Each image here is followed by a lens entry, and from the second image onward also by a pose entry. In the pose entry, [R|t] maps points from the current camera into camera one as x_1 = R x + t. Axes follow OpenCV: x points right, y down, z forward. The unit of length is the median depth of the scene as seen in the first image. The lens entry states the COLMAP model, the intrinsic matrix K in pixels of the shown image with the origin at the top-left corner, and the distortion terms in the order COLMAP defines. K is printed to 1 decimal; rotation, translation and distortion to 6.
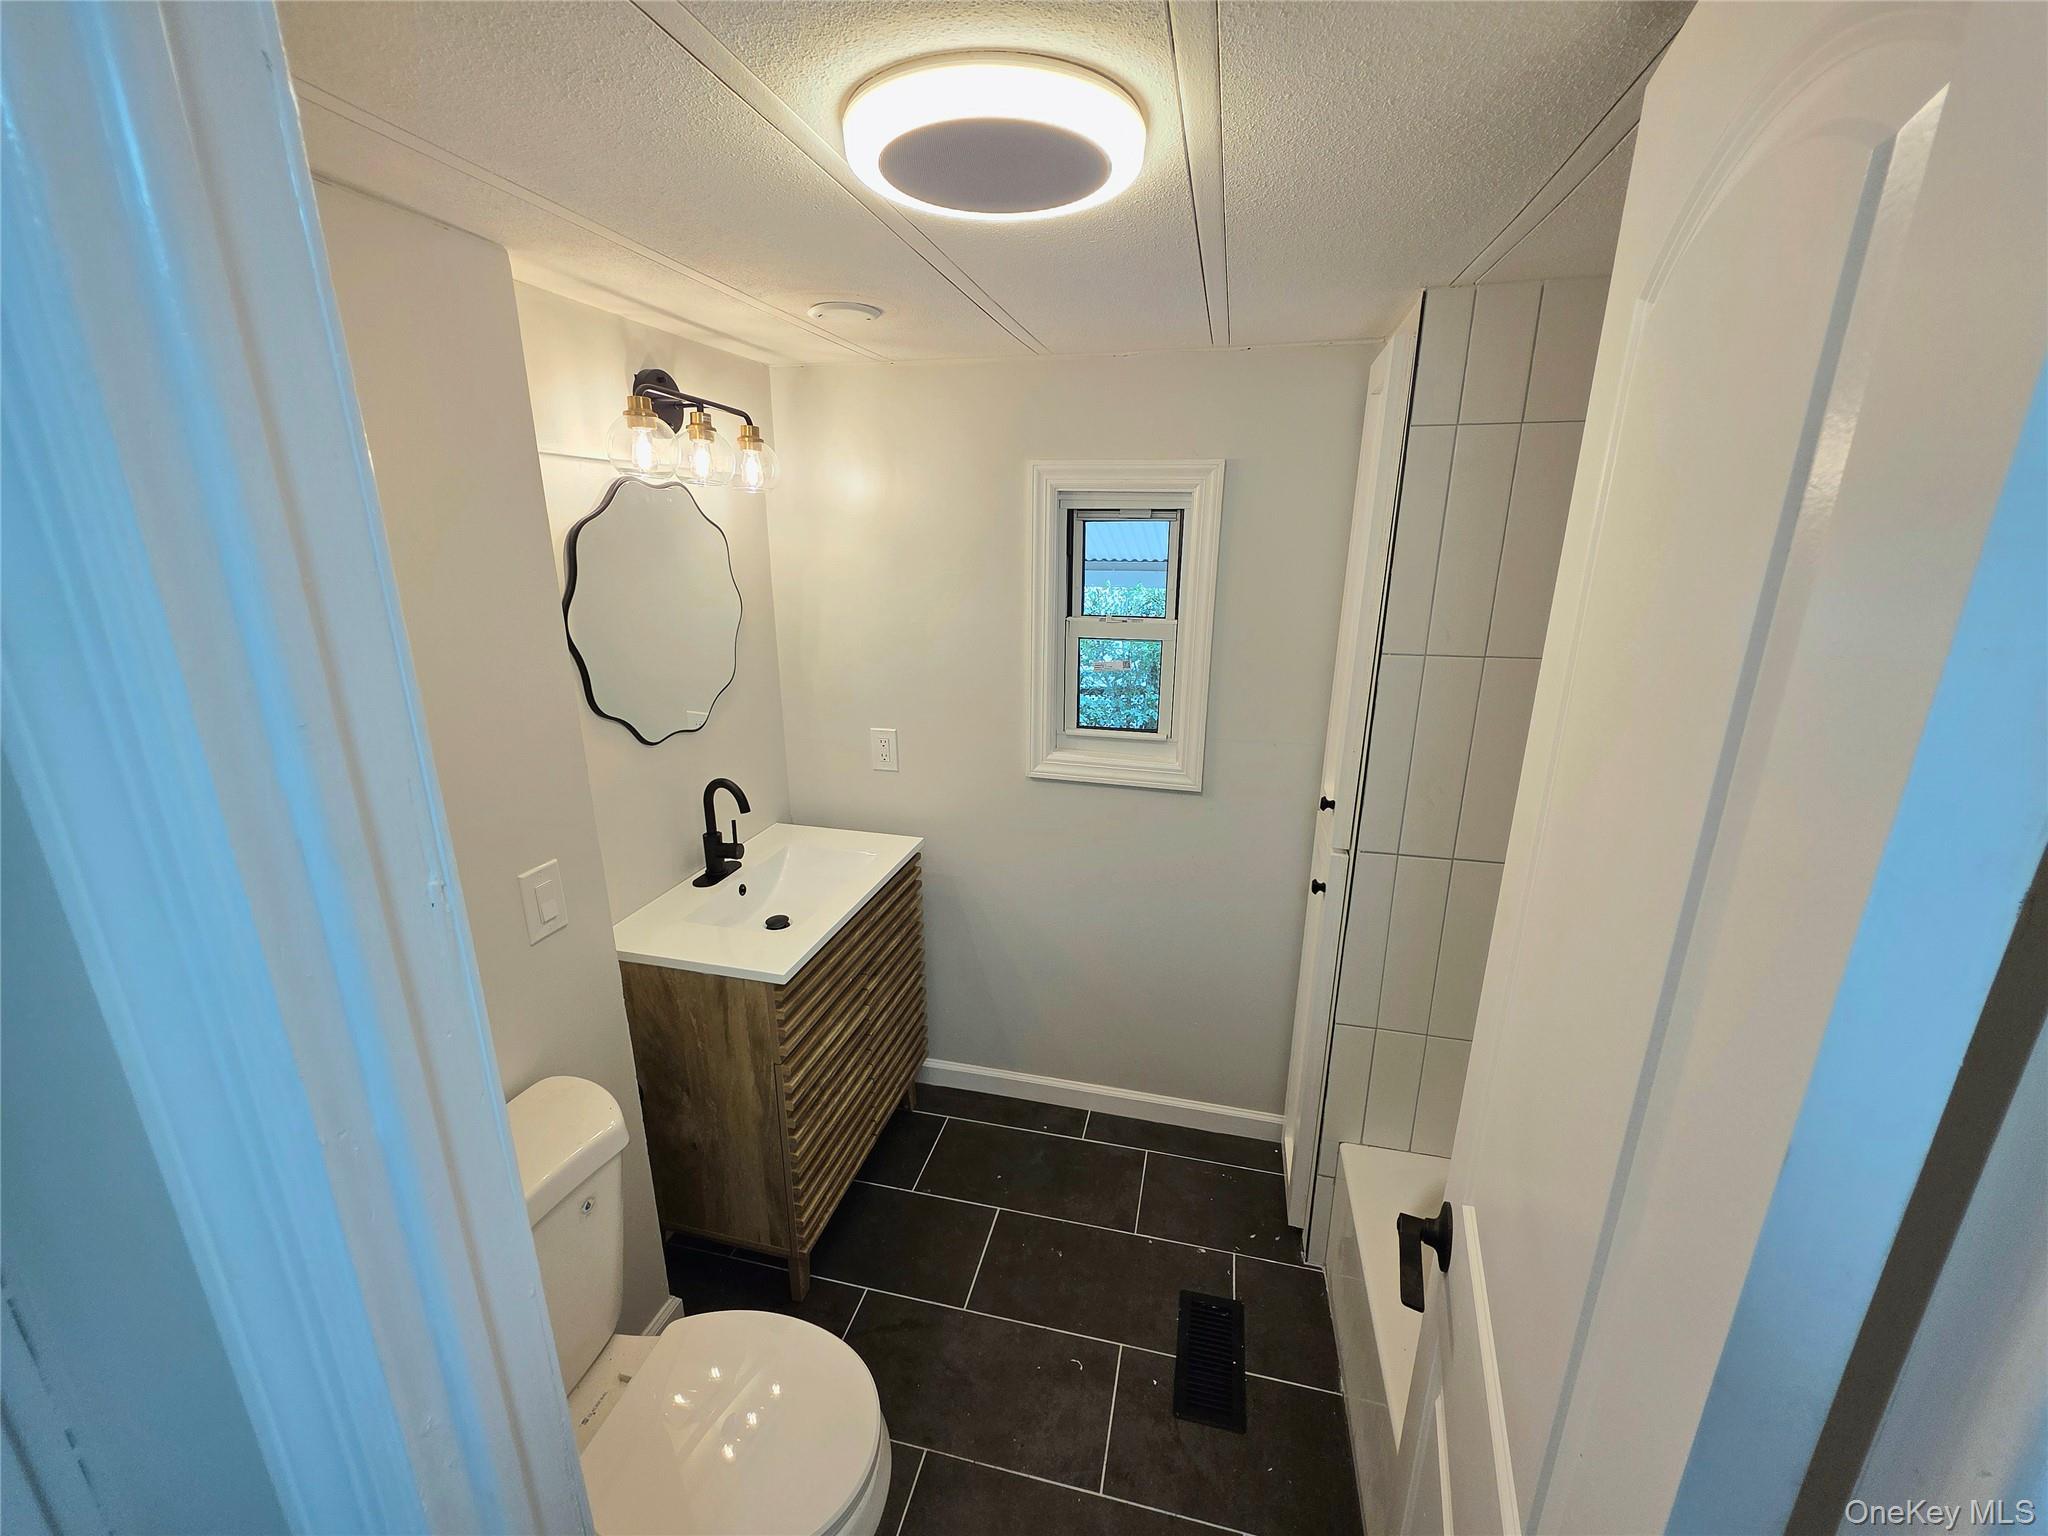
lens RADIAL K [[821.8, 0, 1018.8], [0, 821.8, 779.0], [0, 0, 1]] dist [0.004544, -0.000628]
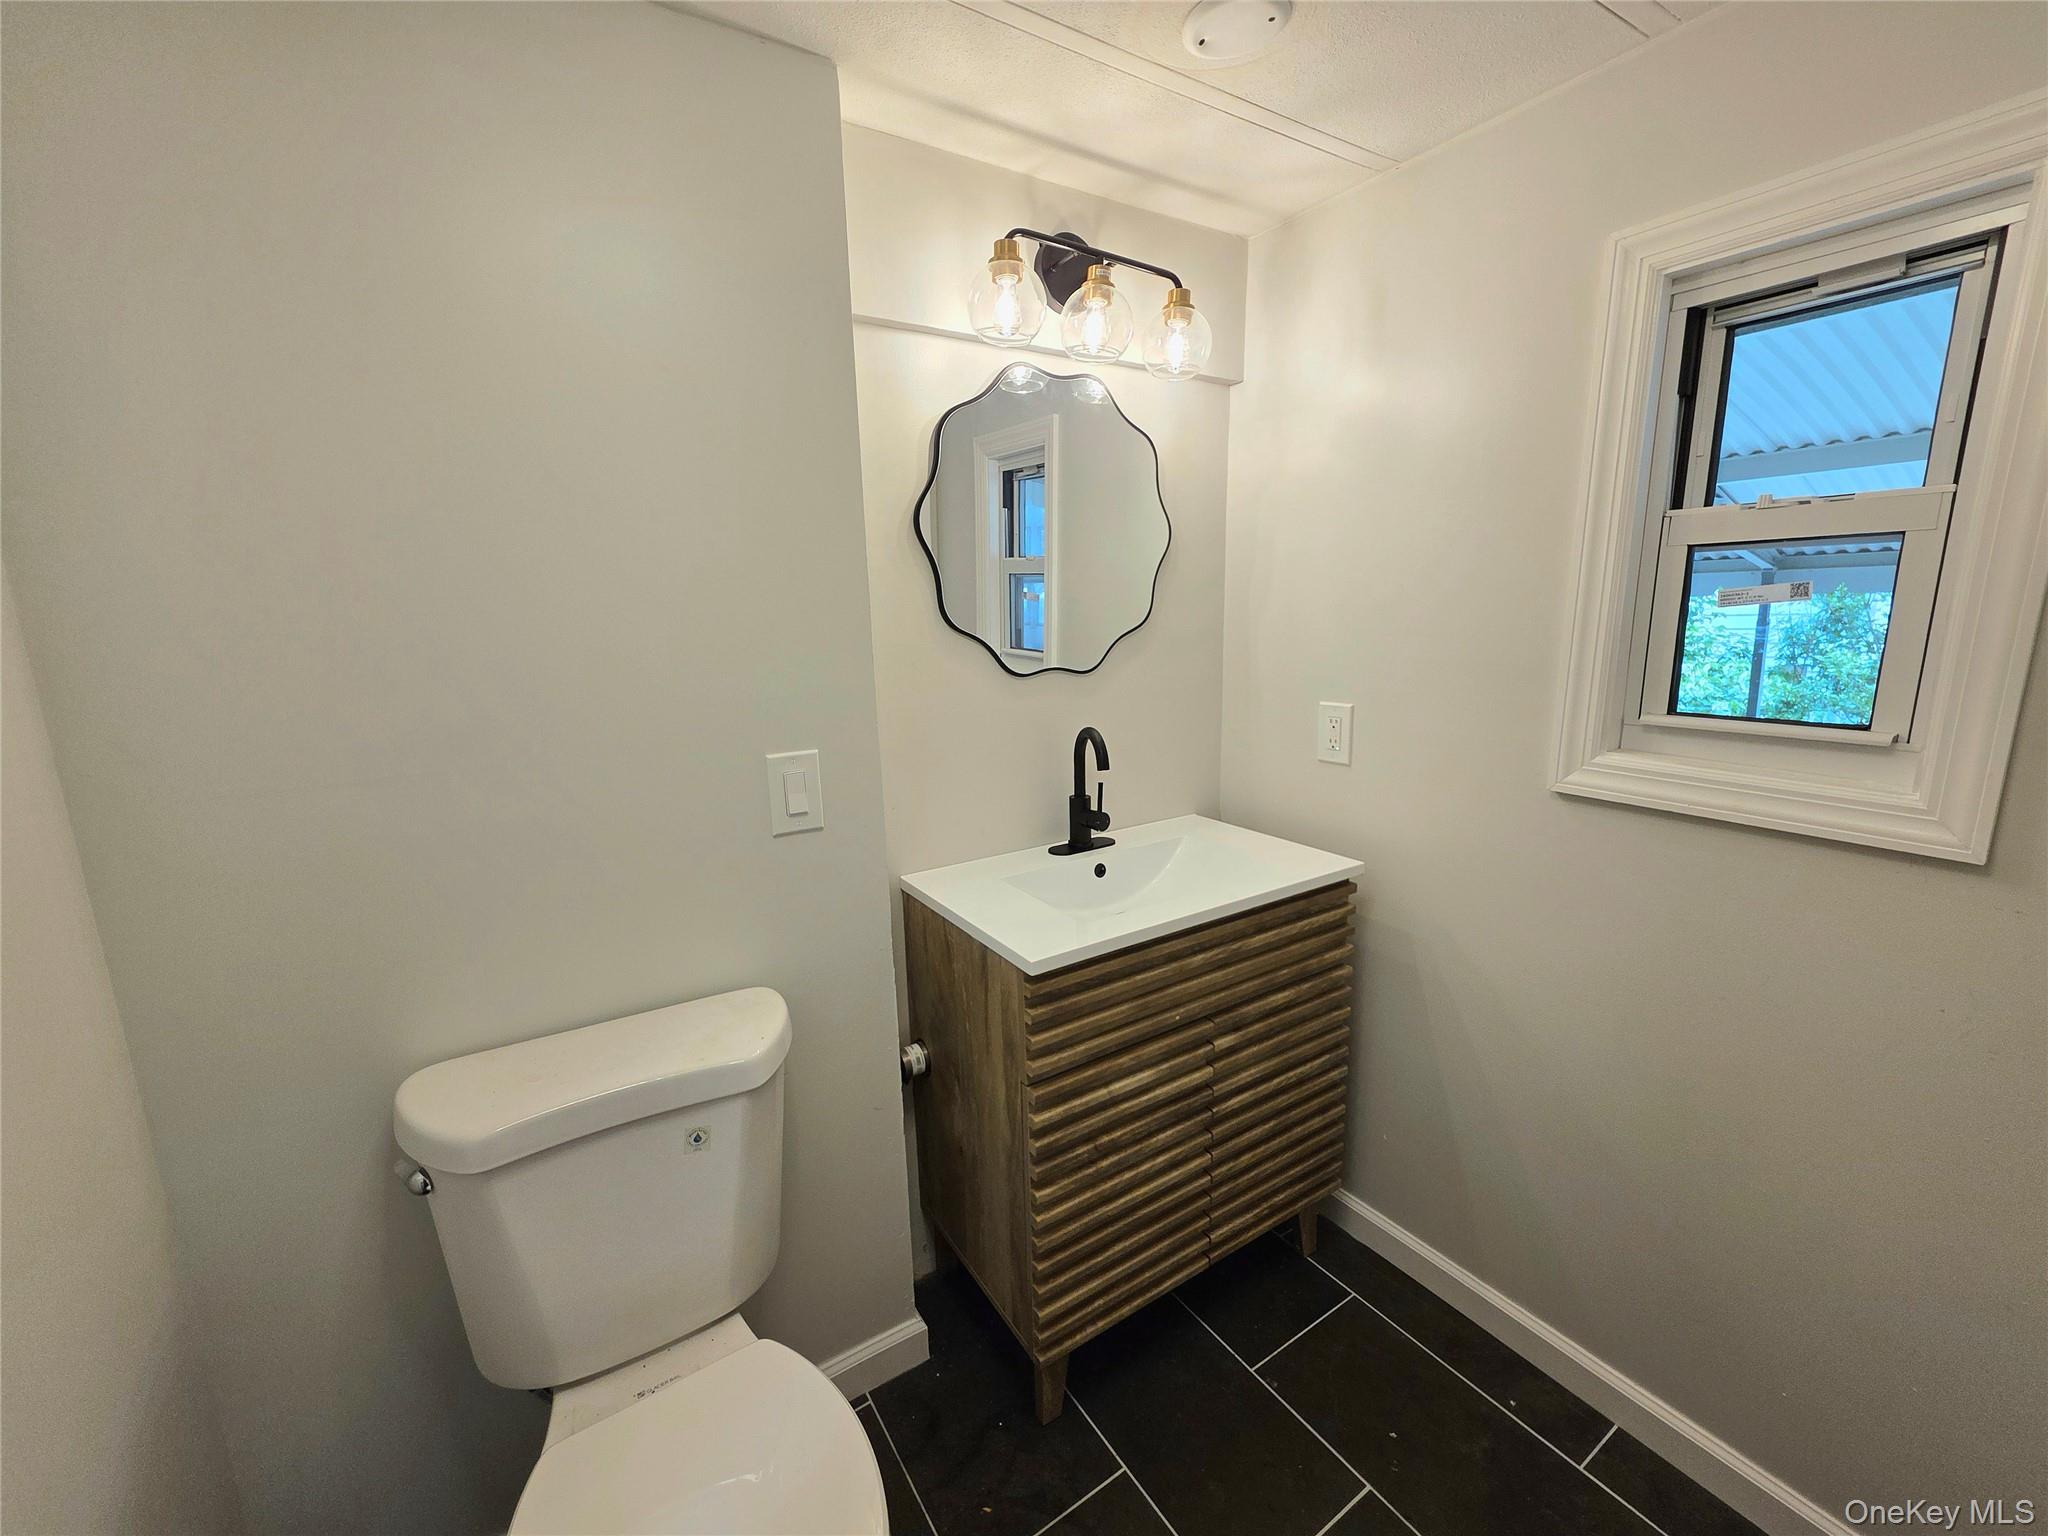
lens RADIAL K [[821.8, 0, 1022.3], [0, 821.8, 772.0], [0, 0, 1]] dist [0.004544, -0.000628]
pose [[0.728739, 0.117410, -0.674651, 0.145432], [-0.175427, 0.984324, -0.018188, 0.068056], [0.661940, 0.131606, 0.737913, 0.341200]]
